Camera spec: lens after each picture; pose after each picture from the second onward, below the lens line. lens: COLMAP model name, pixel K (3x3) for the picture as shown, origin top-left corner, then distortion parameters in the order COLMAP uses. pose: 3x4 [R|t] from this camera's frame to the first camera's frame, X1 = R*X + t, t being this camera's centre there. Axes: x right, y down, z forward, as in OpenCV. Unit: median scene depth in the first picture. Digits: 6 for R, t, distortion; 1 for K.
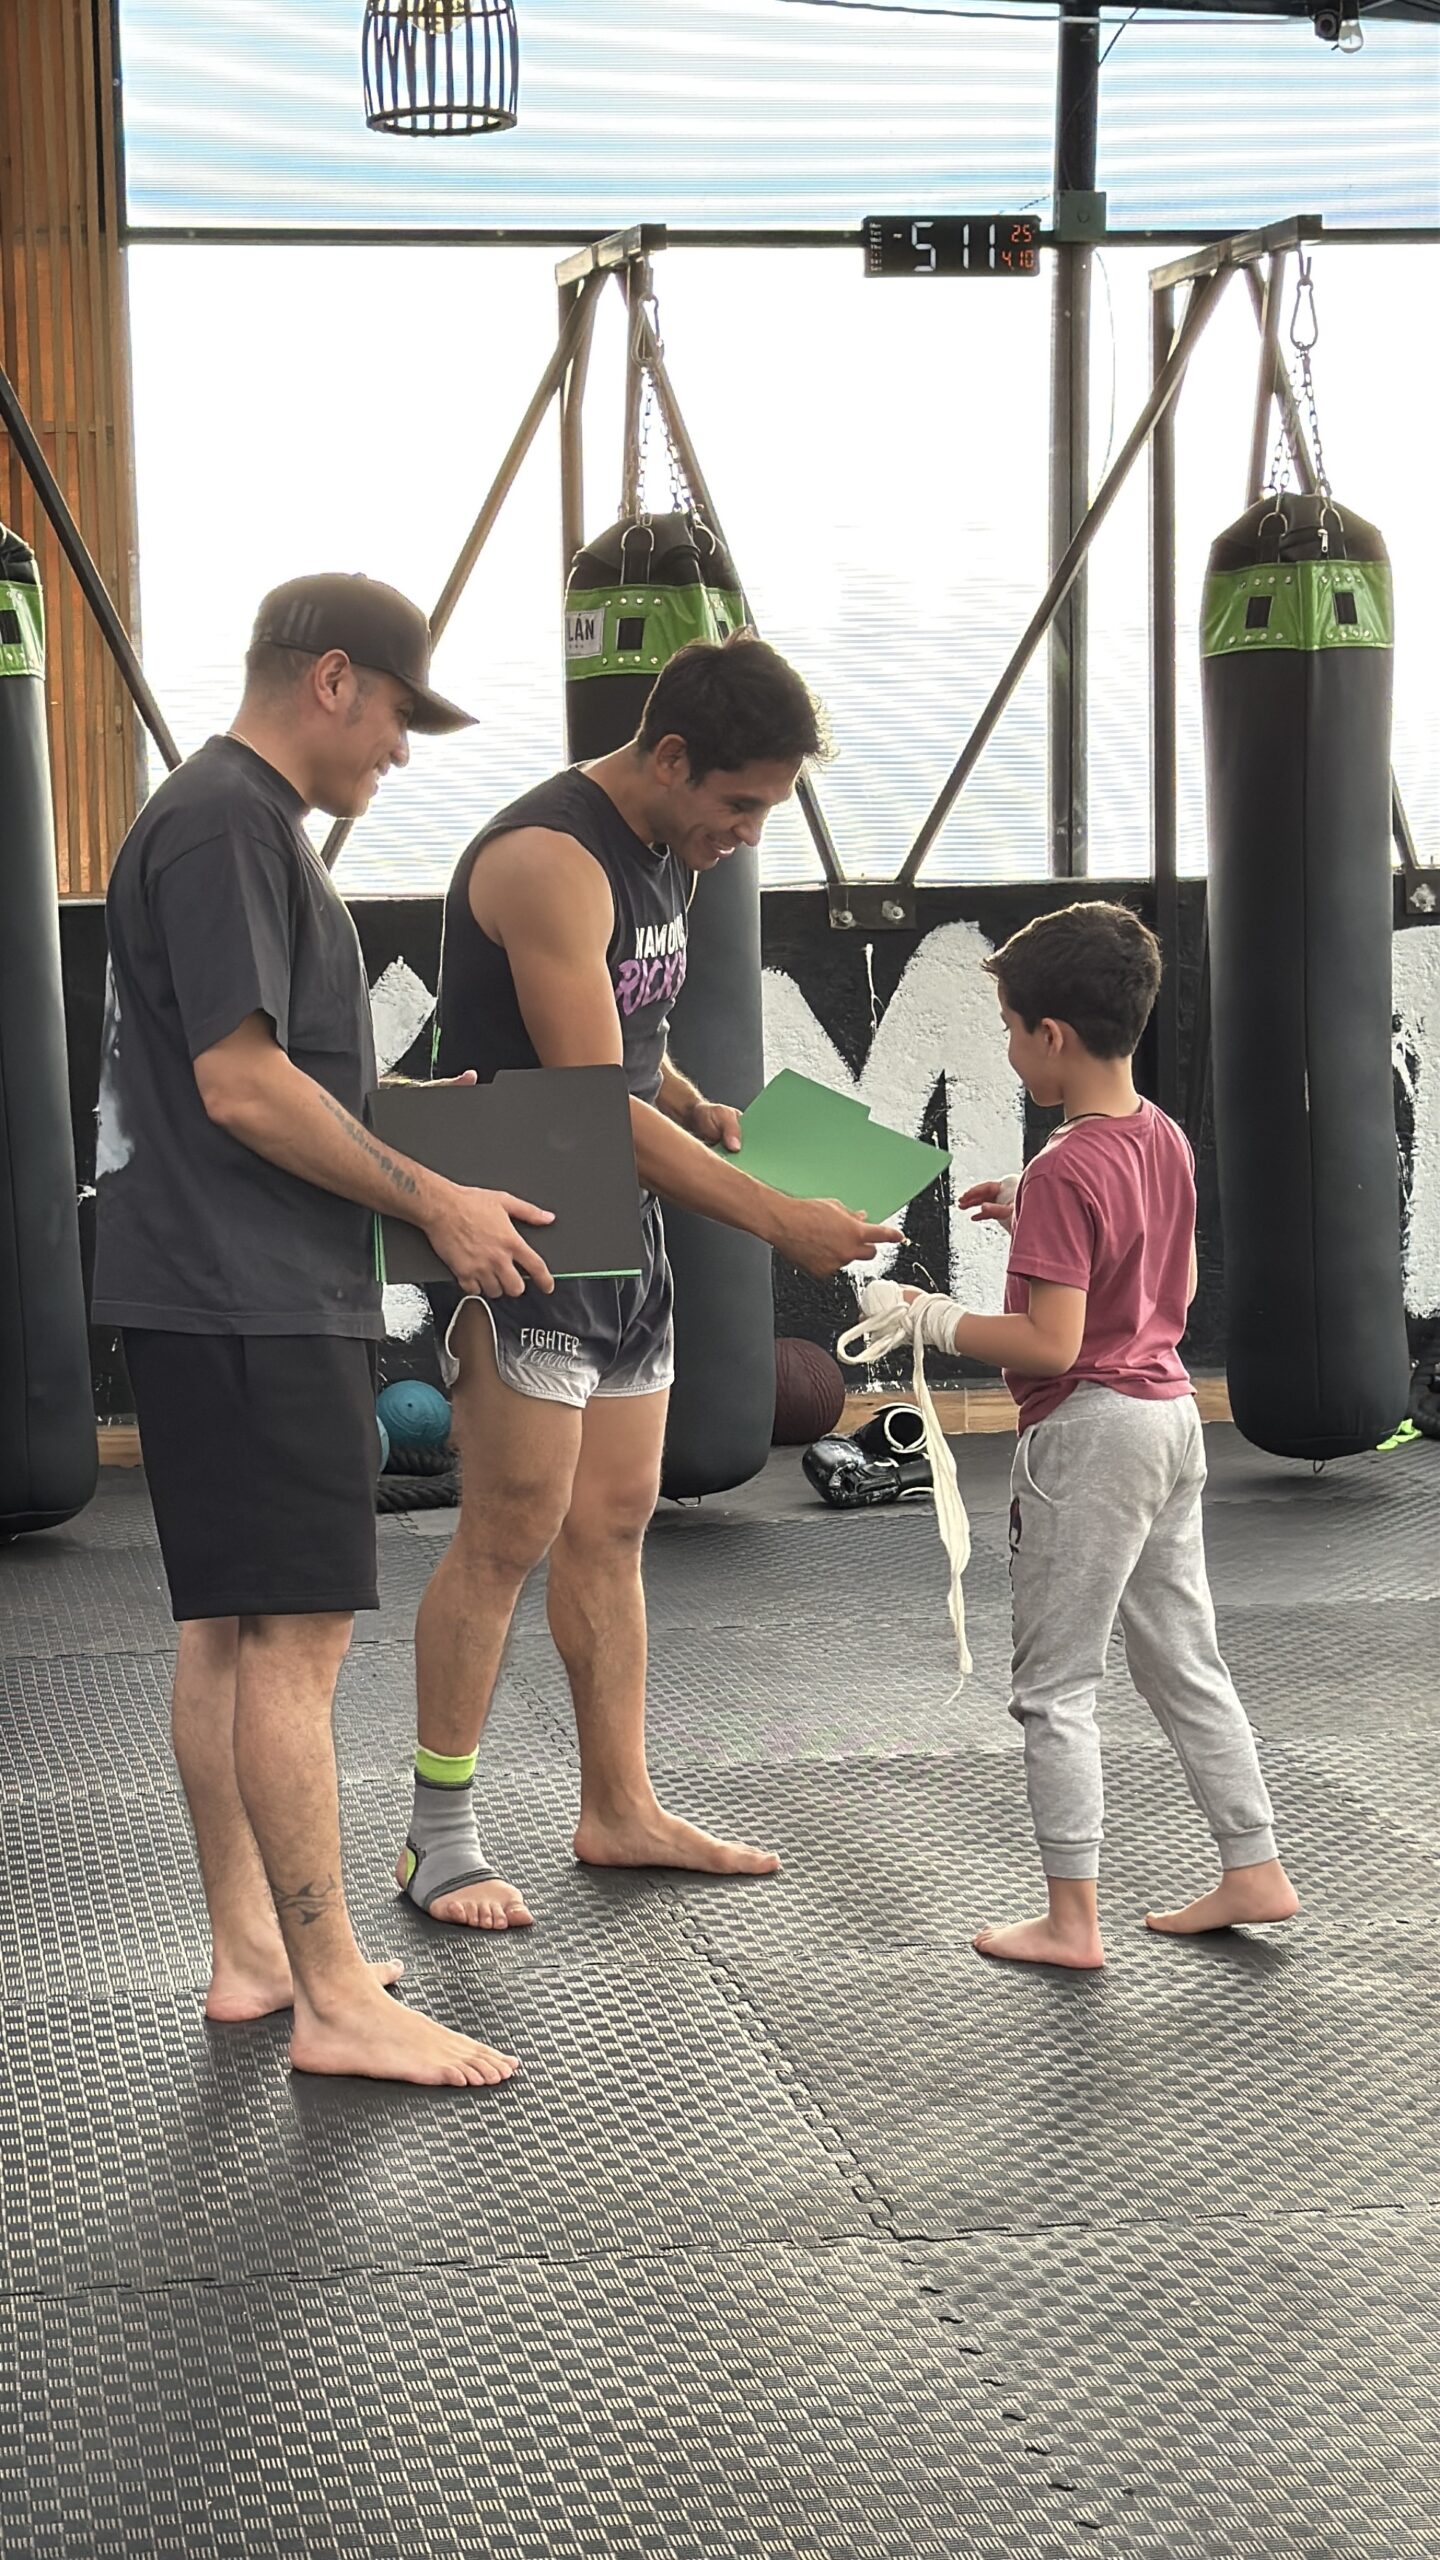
lens RADIAL K [[4408.7, 0, 713.4], [0, 4408.7, 1297.9], [0, 0, 1]] dist [0.170773, 0.000000]
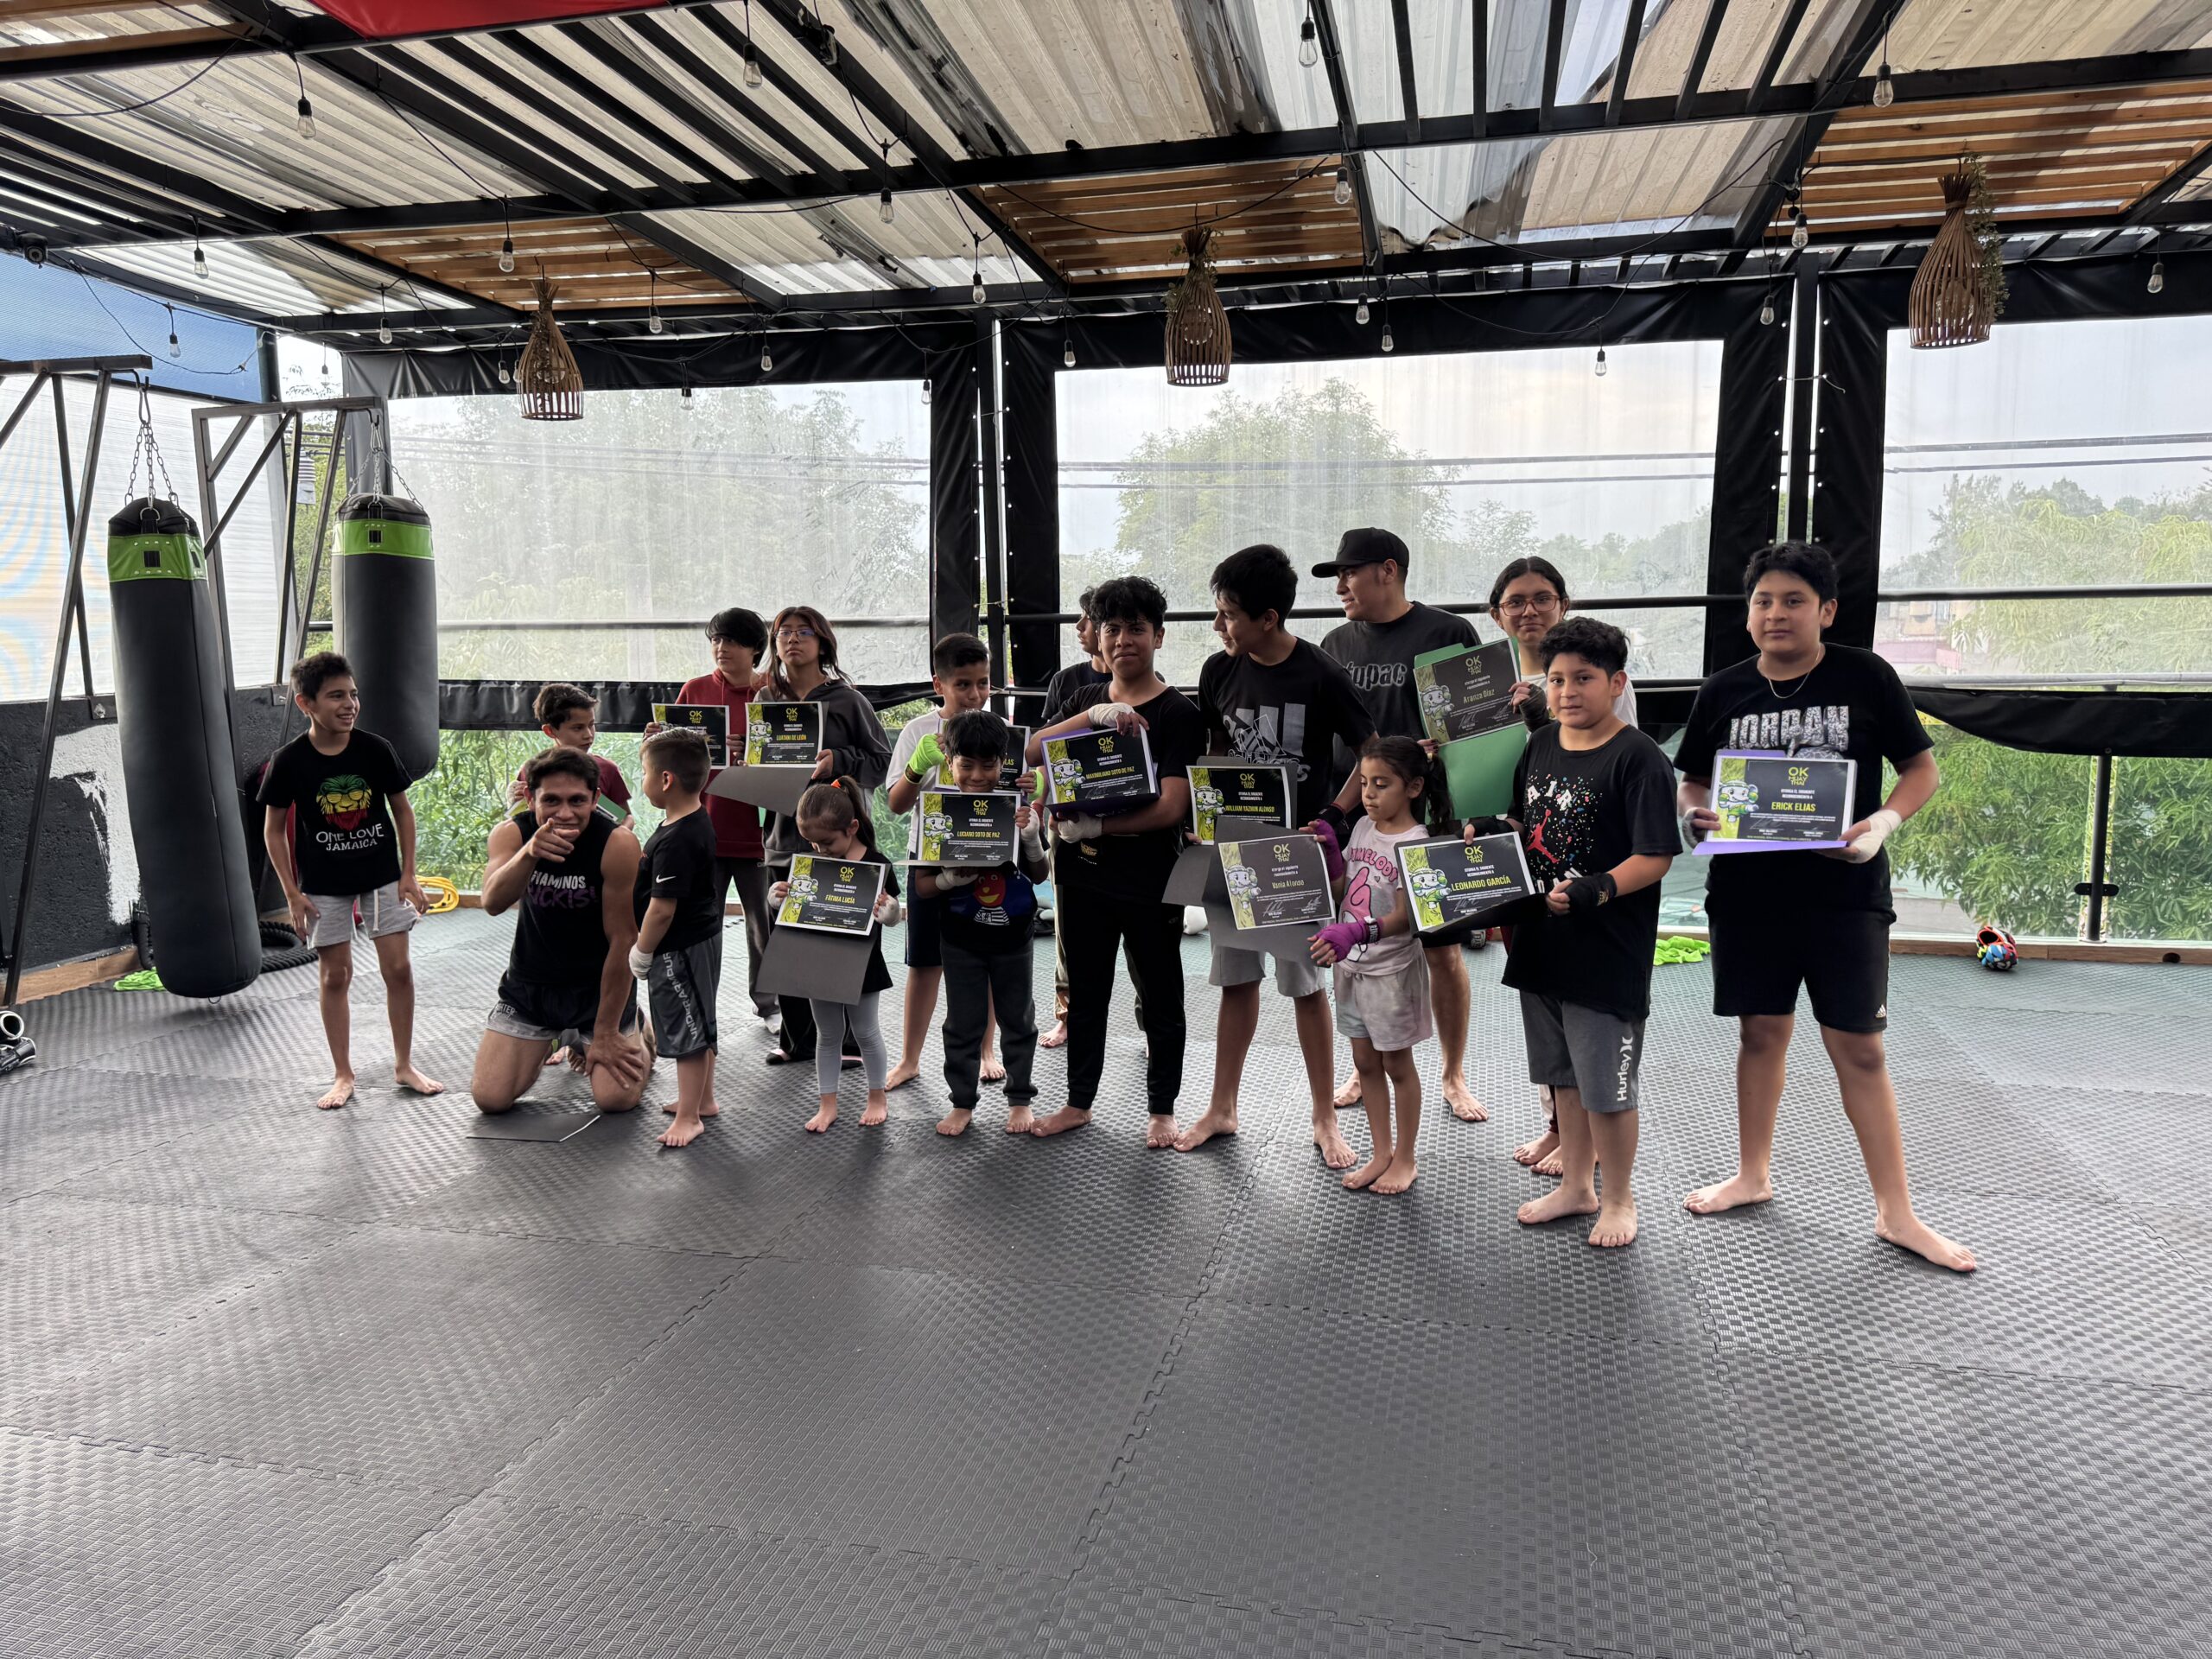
lens RADIAL K [[1557.0, 0, 1098.7], [0, 1557.0, 822.3], [0, 0, 1]] dist [0.045141, -0.039170]
pose [[0.426360, -0.098155, 0.899212, -0.320655], [0.112974, 0.992090, 0.054727, -0.034387], [-0.897471, 0.078254, 0.434076, 0.355201]]
